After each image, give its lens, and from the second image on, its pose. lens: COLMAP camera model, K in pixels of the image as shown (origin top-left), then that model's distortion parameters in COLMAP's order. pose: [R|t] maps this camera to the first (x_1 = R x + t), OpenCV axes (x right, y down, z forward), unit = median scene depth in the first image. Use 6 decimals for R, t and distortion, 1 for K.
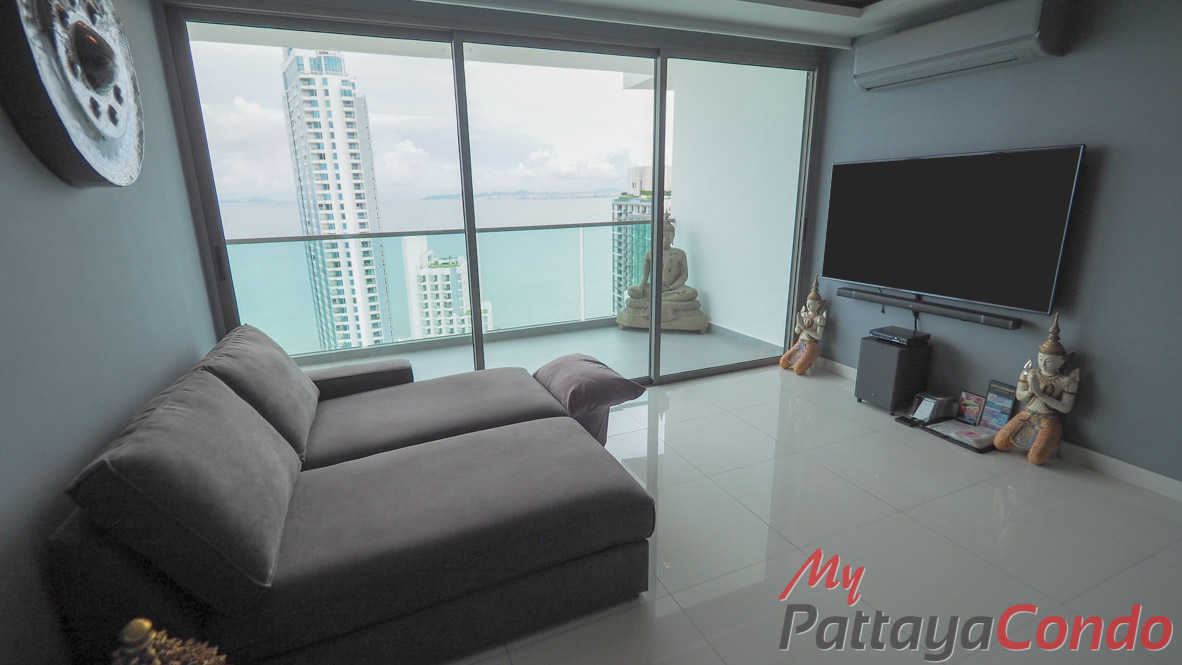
lens RADIAL K [[533.4, 0, 591.0], [0, 533.4, 332.5], [0, 0, 1]] dist [-0.000558, -0.000410]
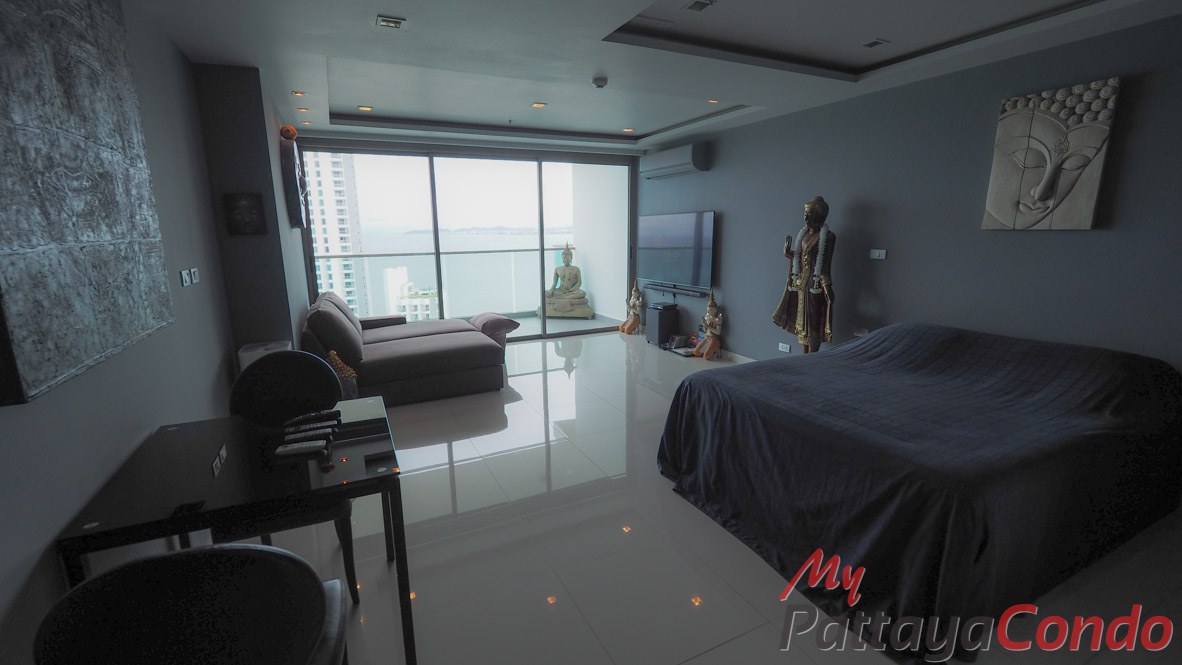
lens RADIAL K [[518.1, 0, 591.0], [0, 518.1, 332.5], [0, 0, 1]] dist [-0.002679, -0.000636]
pose [[0.999005, -0.003748, 0.044430, 0.166198], [0.006315, 0.998310, -0.057776, 0.145588], [-0.044139, 0.058000, 0.997340, -0.584161]]
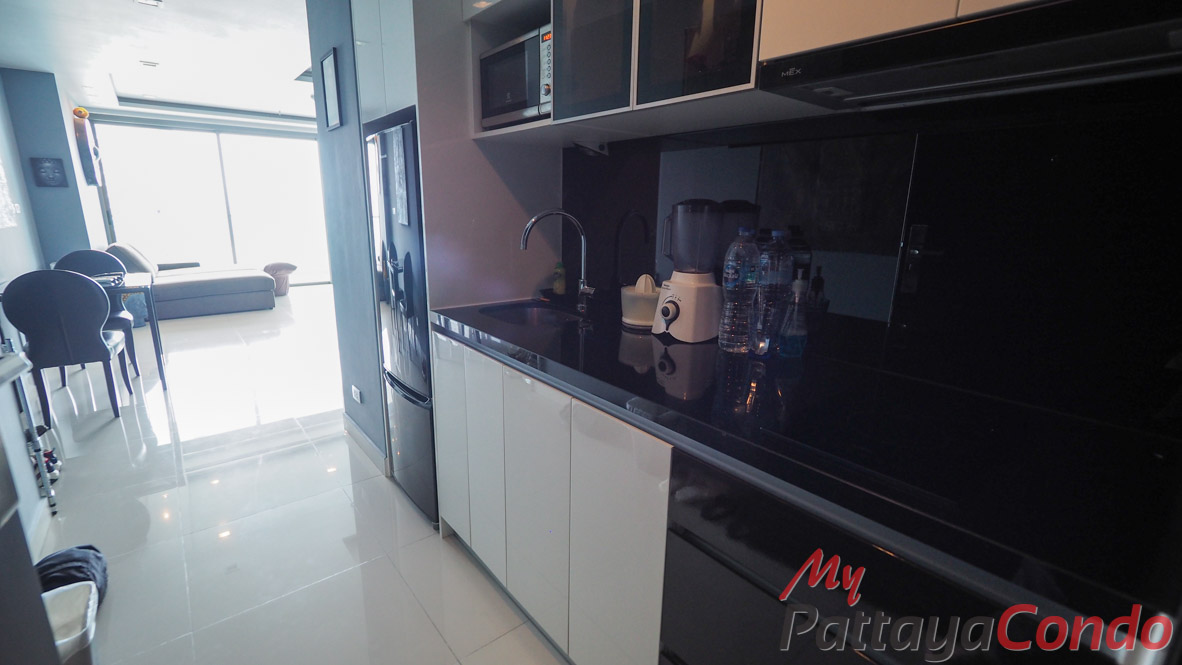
lens RADIAL K [[527.4, 0, 589.9], [0, 527.4, 346.0], [0, 0, 1]] dist [-0.000563, 0.000145]
pose [[0.964504, -0.031884, 0.262137, 0.493742], [0.032507, 0.999470, 0.001958, 0.326666], [-0.262060, 0.006632, 0.965029, -1.188338]]
